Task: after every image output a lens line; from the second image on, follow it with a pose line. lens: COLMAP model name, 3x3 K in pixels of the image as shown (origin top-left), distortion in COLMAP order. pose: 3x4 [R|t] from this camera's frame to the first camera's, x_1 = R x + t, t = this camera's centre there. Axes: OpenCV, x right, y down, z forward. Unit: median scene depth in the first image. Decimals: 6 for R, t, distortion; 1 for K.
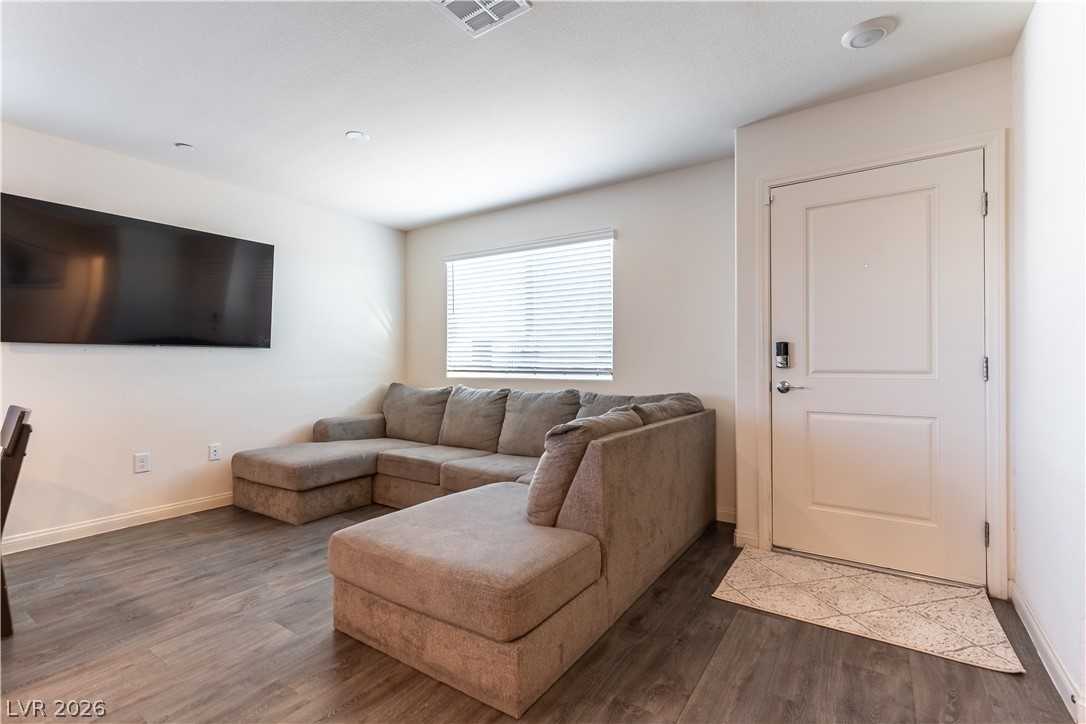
lens RADIAL K [[491.6, 0, 550.2], [0, 491.6, 362.1], [0, 0, 1]] dist [0.016723, -0.000147]
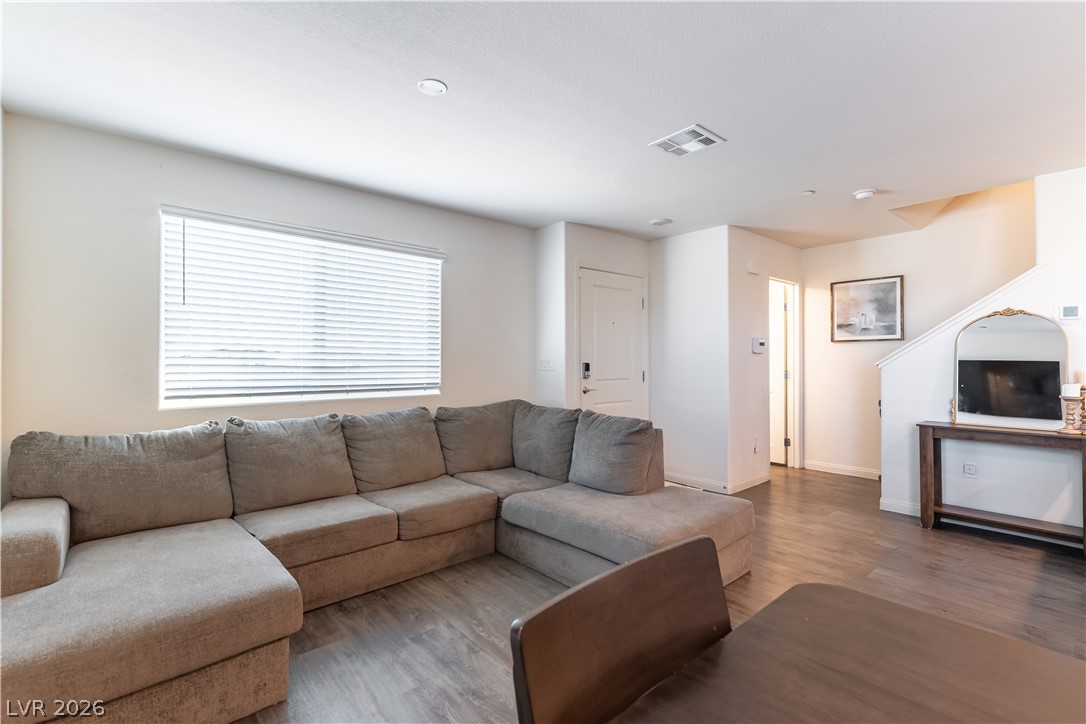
lens RADIAL K [[493.9, 0, 537.5], [0, 493.9, 361.8], [0, 0, 1]] dist [0.001719, 0.000127]
pose [[0.266710, -0.002391, 0.963774, -0.841003], [0.000095, 0.999997, 0.002455, -0.034668], [-0.963777, -0.000563, 0.266709, 0.517616]]
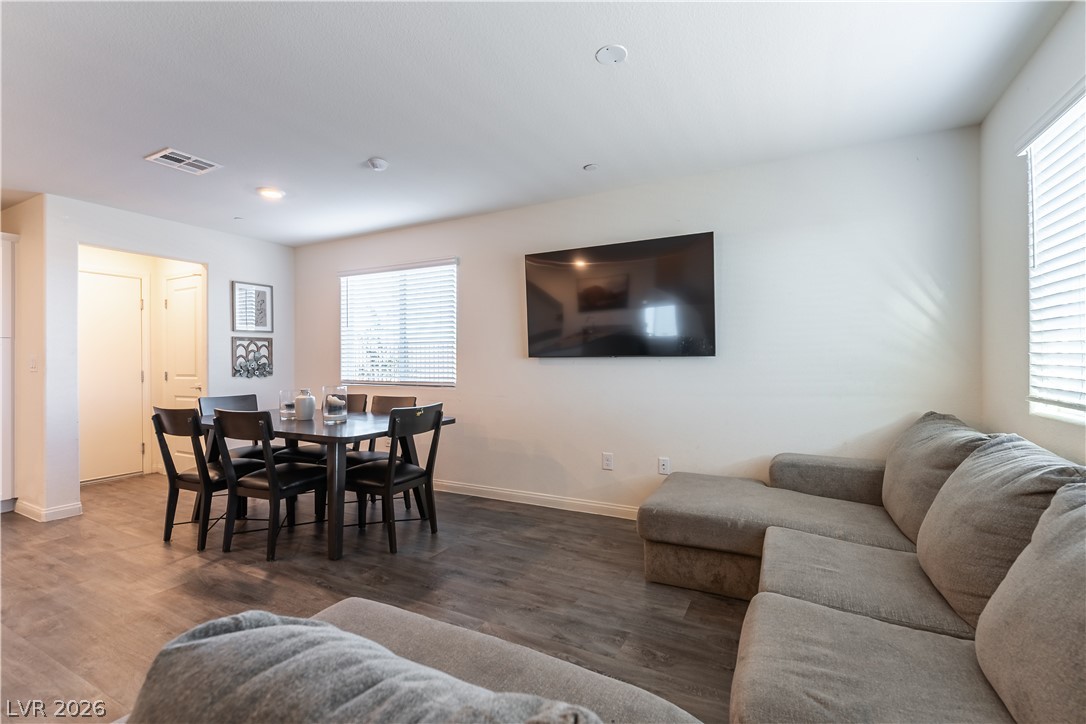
lens RADIAL K [[476.0, 0, 545.2], [0, 476.0, 359.4], [0, 0, 1]] dist [-0.000738, -0.000084]
pose [[0.115134, -0.001536, -0.993349, 0.208757], [0.008048, 0.999967, -0.000613, -0.025771], [0.993317, -0.007924, 0.115142, 0.658798]]
